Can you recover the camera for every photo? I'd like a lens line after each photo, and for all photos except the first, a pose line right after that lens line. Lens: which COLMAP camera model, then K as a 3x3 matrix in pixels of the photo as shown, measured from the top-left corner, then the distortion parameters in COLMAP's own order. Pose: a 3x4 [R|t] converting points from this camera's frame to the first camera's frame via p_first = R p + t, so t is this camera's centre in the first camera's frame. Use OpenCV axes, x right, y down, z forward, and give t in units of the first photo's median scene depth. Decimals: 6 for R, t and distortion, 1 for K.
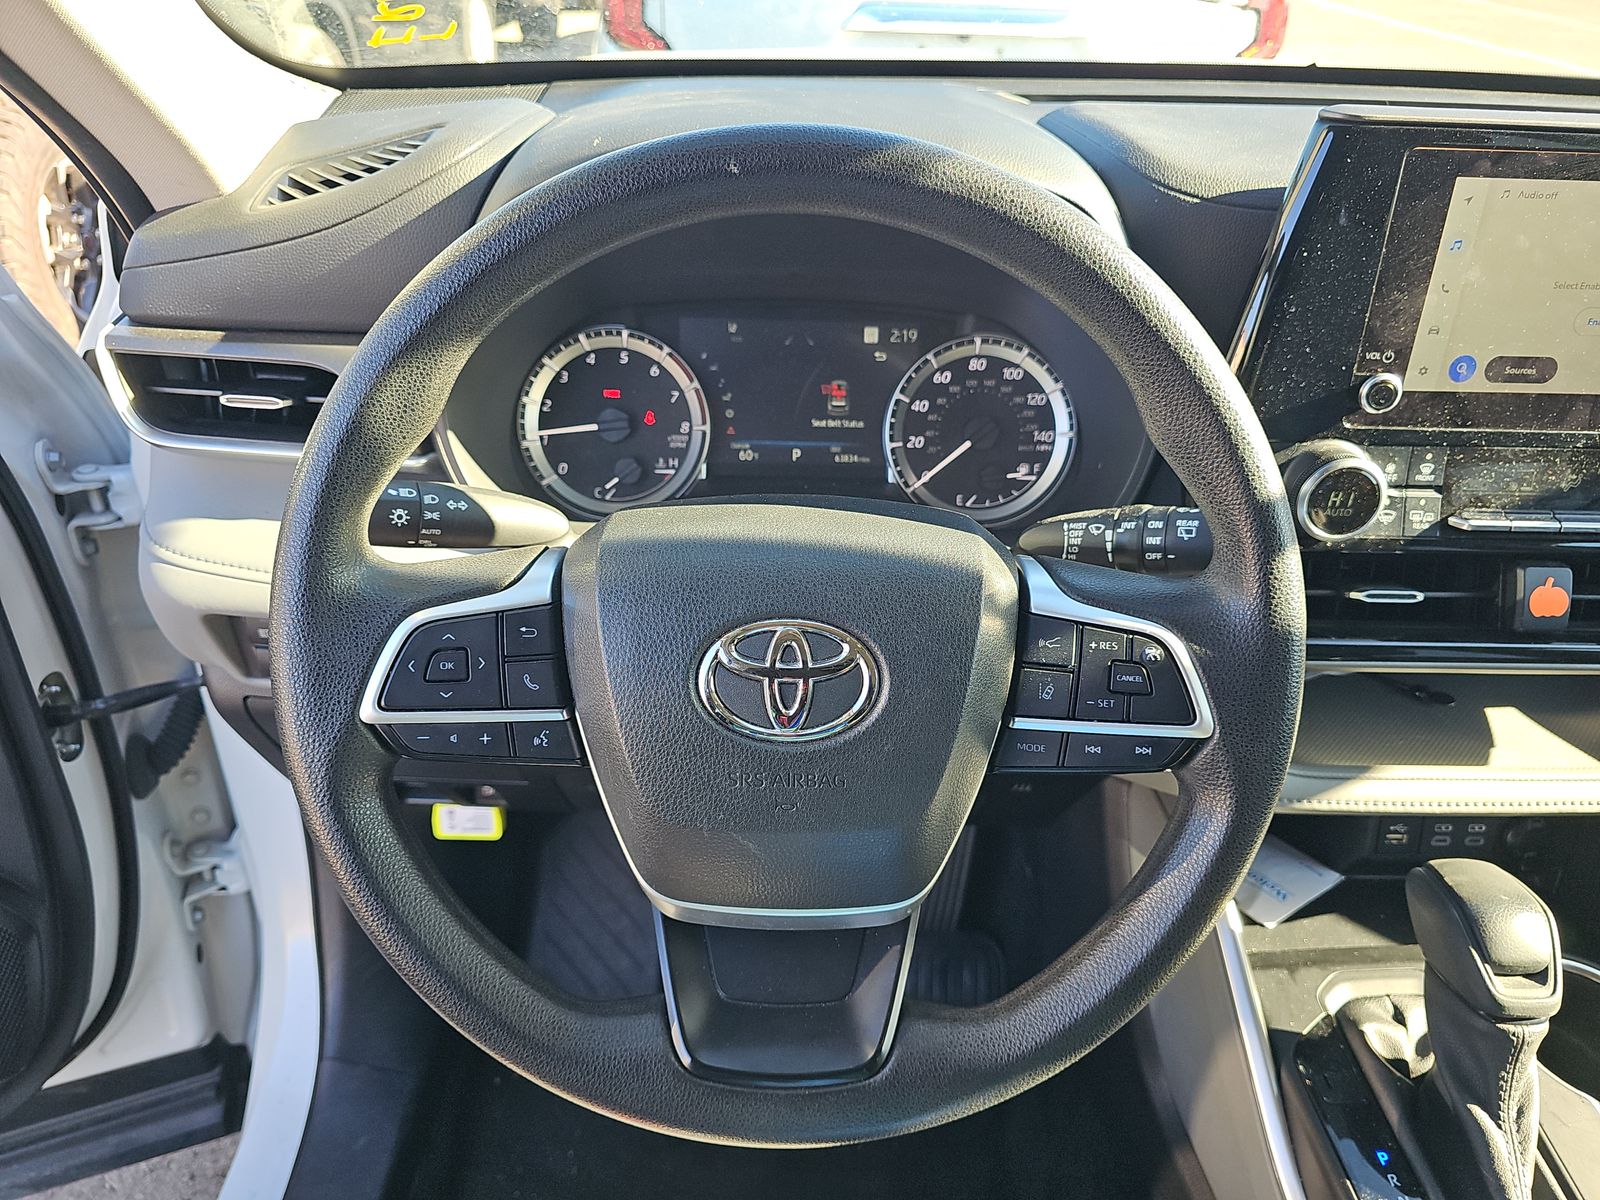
lens RADIAL K [[1082.6, 0, 830.1], [0, 1082.6, 607.6], [0, 0, 1]] dist [0.083056, -0.119737]
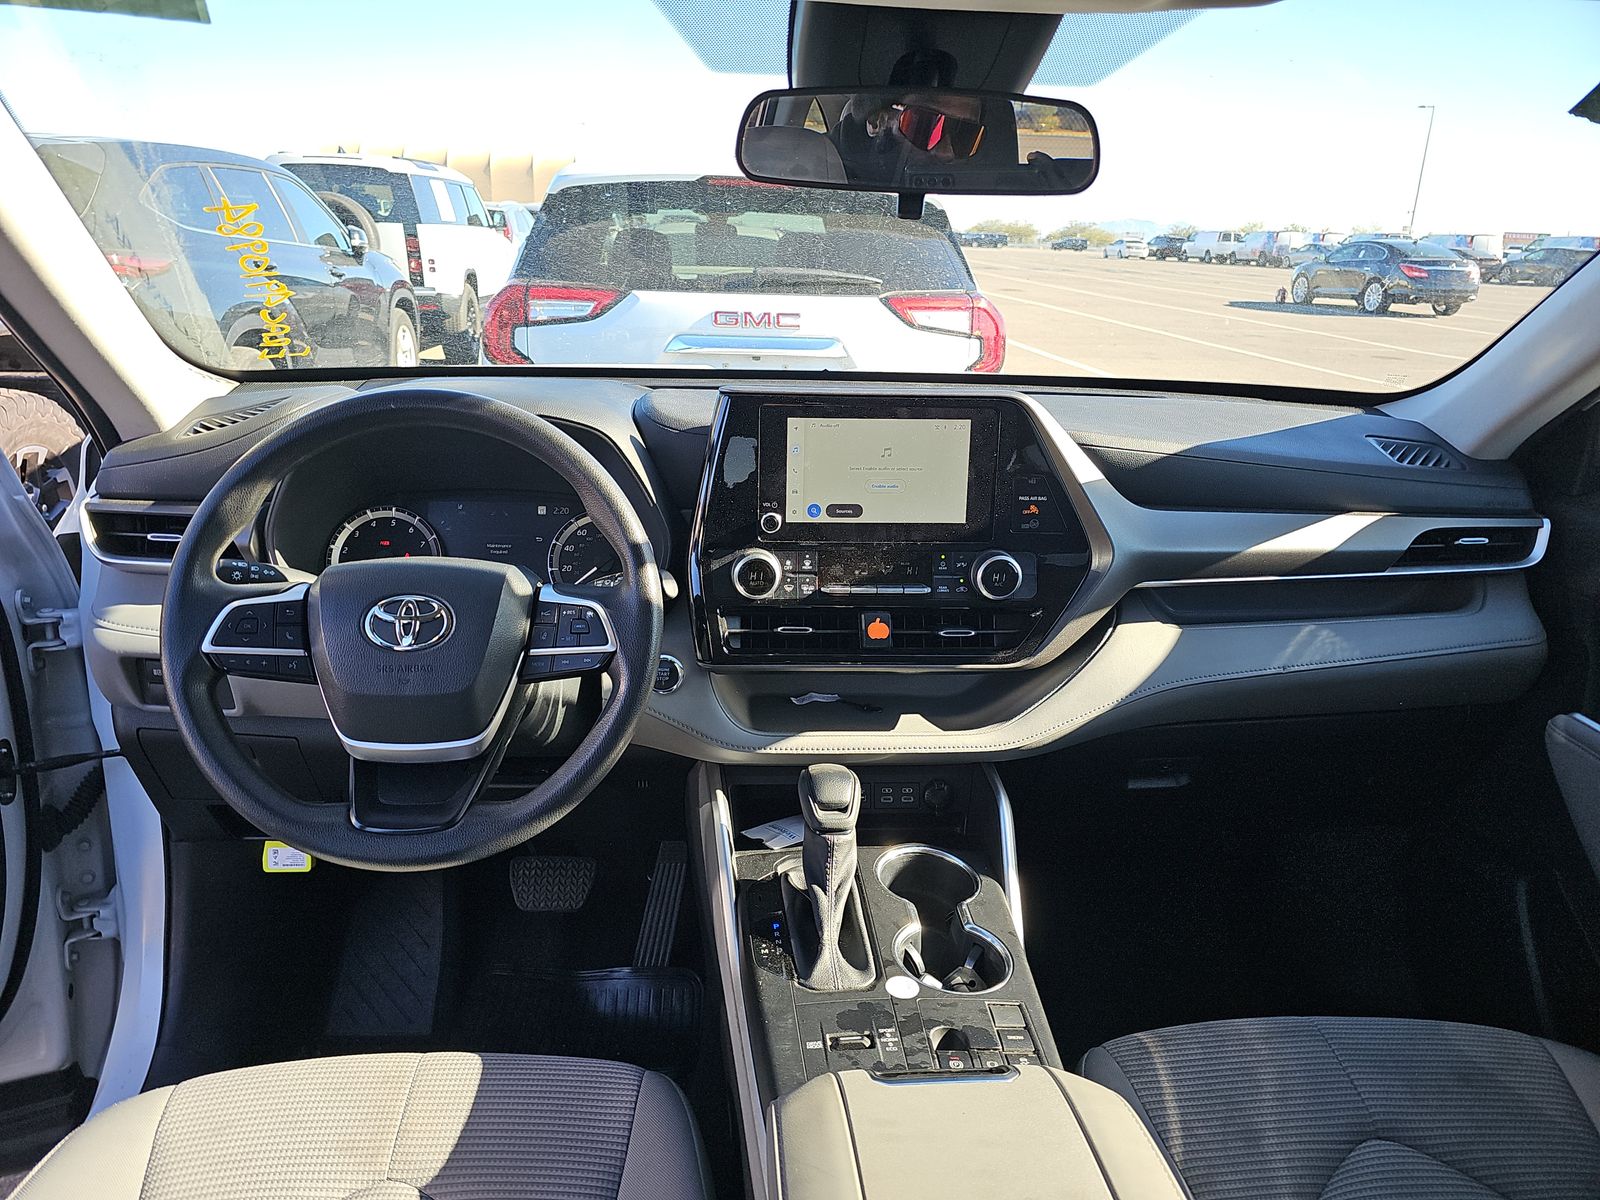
lens RADIAL K [[1061.5, 0, 800.0], [0, 1061.5, 600.0], [0, 0, 1]] dist [0.078096, -0.060720]
pose [[0.998424, -0.016396, 0.053666, 0.360838], [0.029433, 0.967264, -0.252061, 0.336061], [-0.047776, 0.253244, 0.966222, -0.643055]]
